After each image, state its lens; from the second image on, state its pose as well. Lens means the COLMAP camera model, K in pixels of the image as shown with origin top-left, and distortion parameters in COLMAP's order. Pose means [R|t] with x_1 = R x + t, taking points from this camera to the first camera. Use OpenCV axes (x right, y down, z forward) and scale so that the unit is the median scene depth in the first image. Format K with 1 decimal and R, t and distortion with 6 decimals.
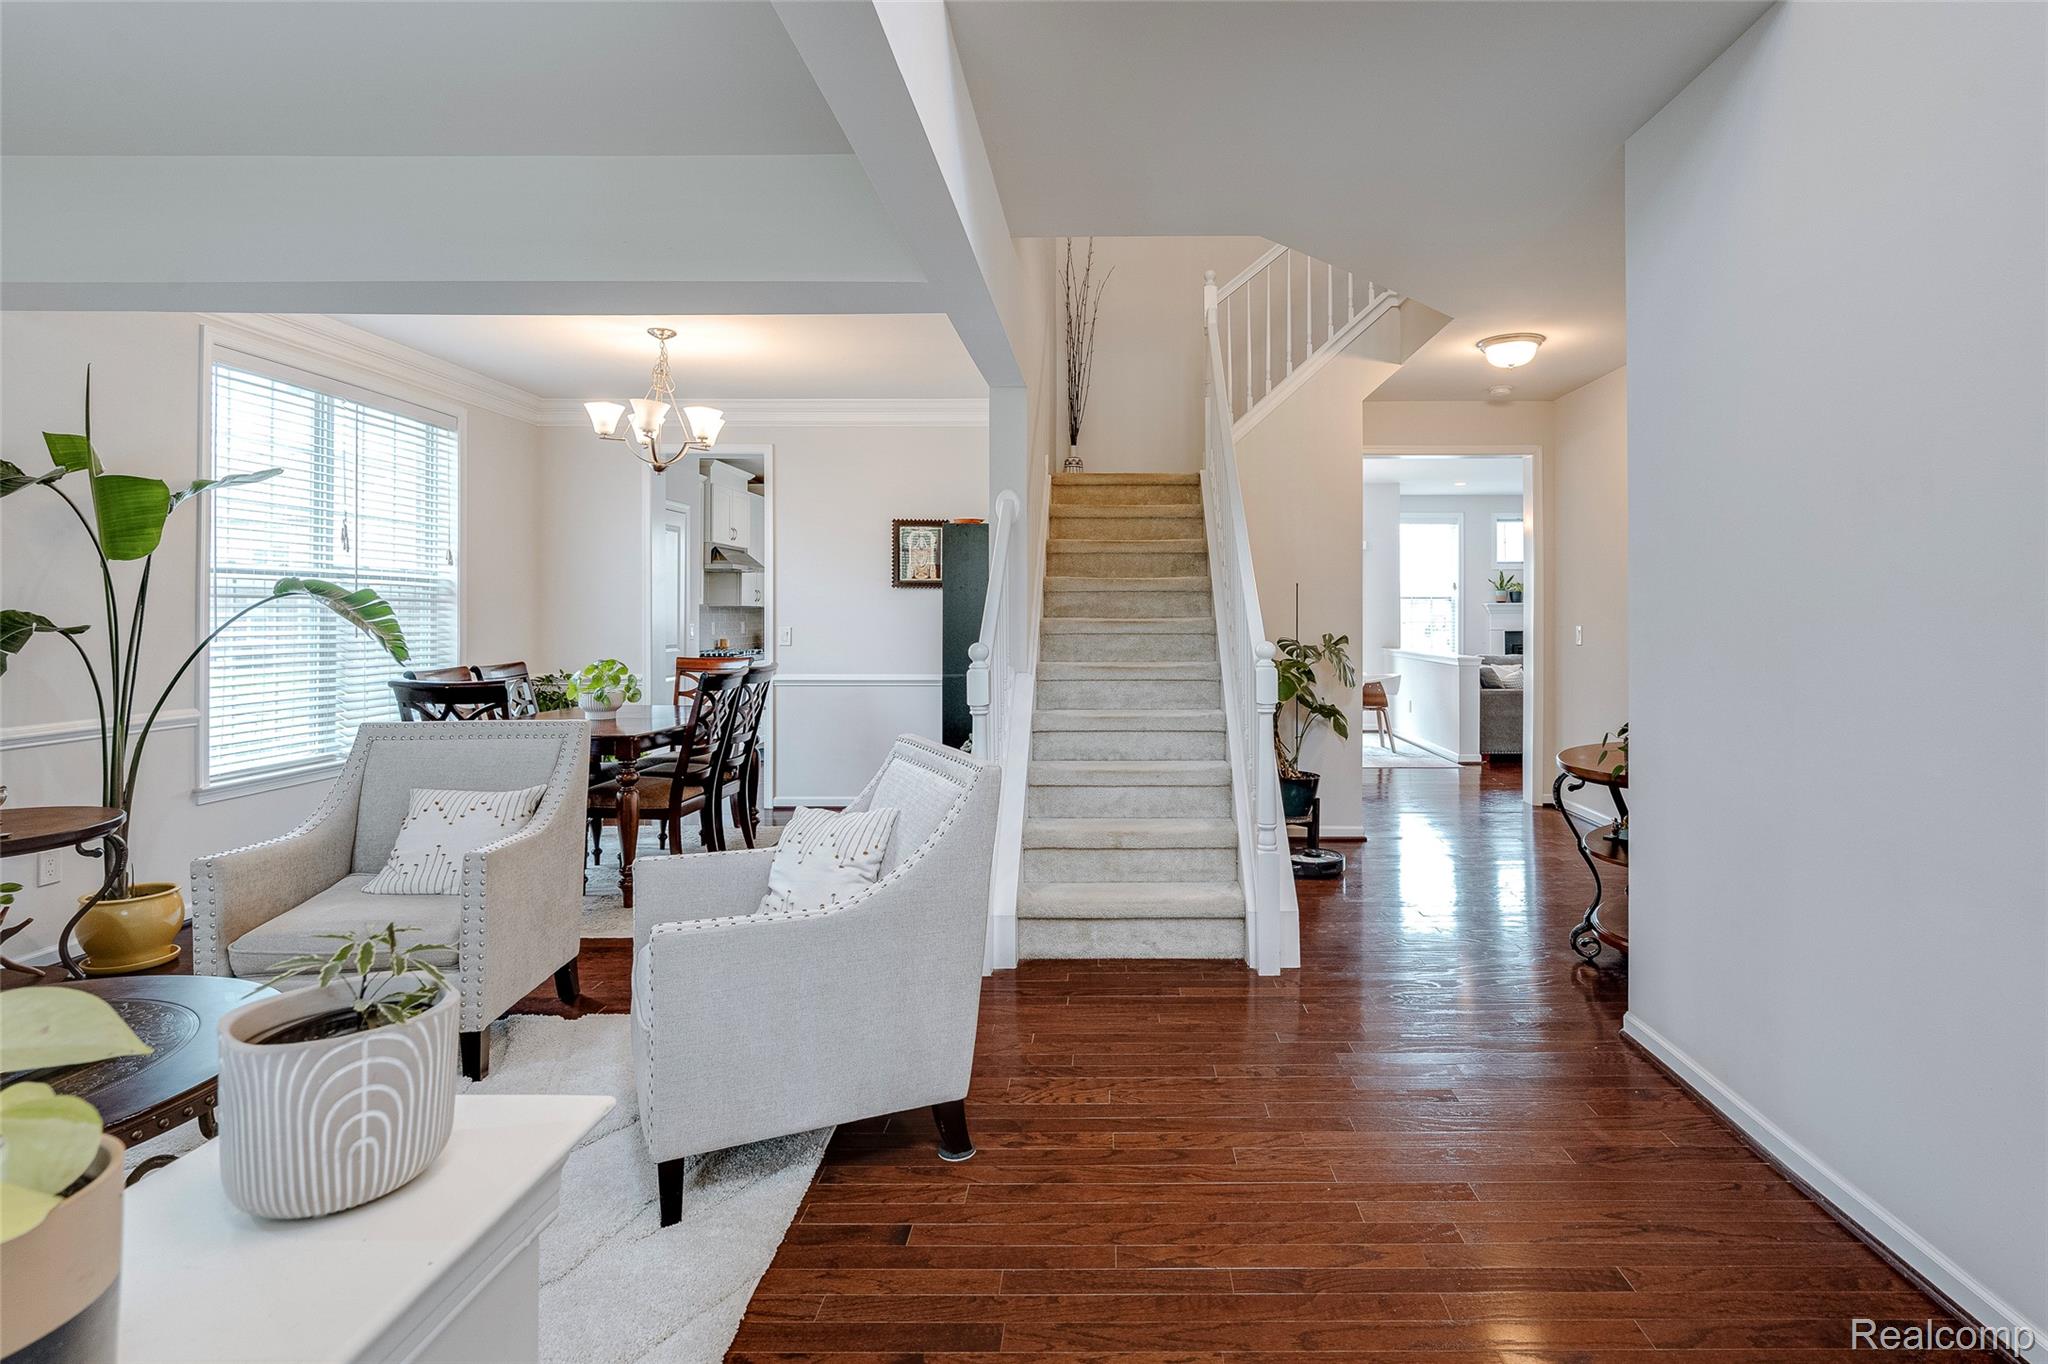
lens RADIAL K [[1026.4, 0, 1115.1], [0, 1026.4, 616.2], [0, 0, 1]] dist [-0.011601, 0.001951]
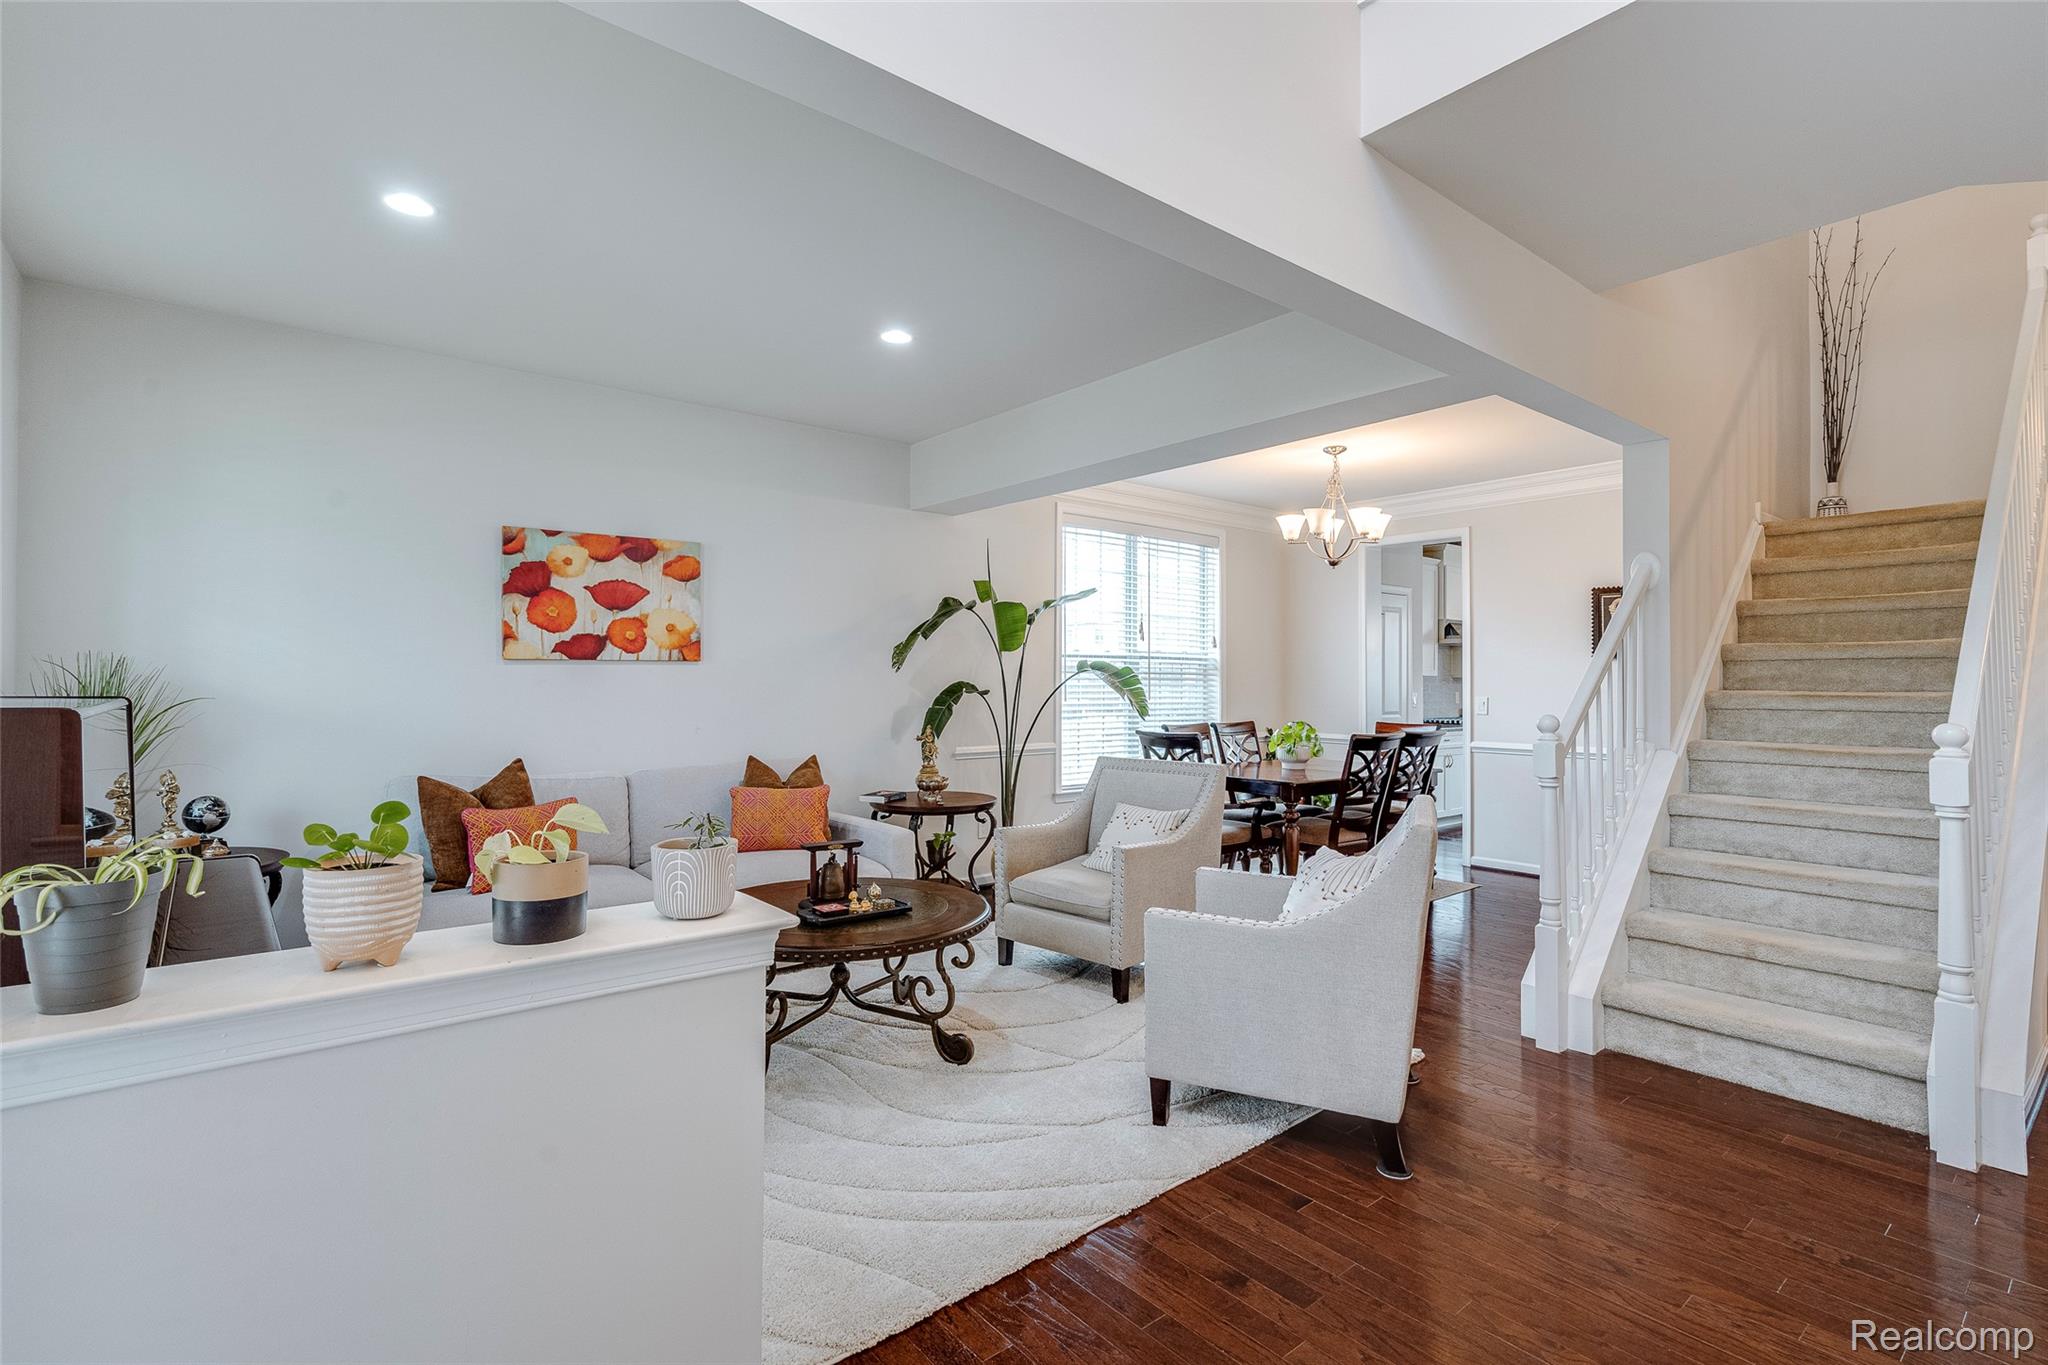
lens RADIAL K [[943.9, 0, 1019.4], [0, 943.9, 689.7], [0, 0, 1]] dist [-0.004499, 0.001085]
pose [[0.628295, 0.007811, -0.777936, 0.206575], [-0.004843, 0.999969, 0.006129, -0.001409], [0.777960, -0.000083, 0.628313, 0.022332]]
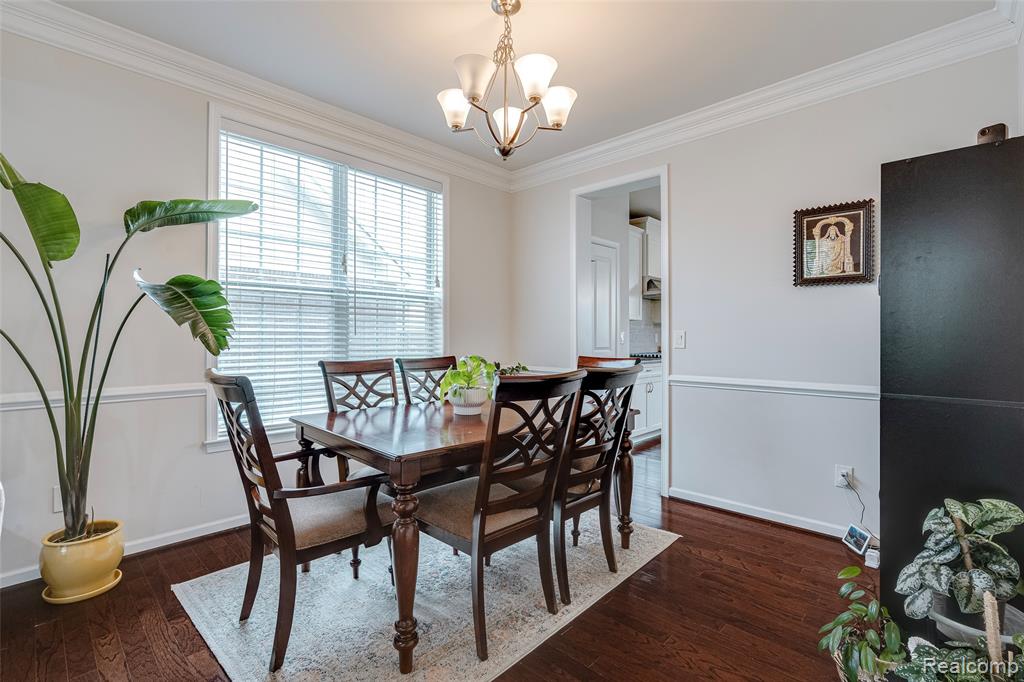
lens RADIAL K [[472.0, 0, 502.3], [0, 472.0, 342.4], [0, 0, 1]] dist [-0.004499, 0.001085]
pose [[0.715511, 0.008547, -0.698549, -0.163682], [-0.003418, 0.999956, 0.008734, 0.028103], [0.698593, -0.003862, 0.715509, 0.777092]]
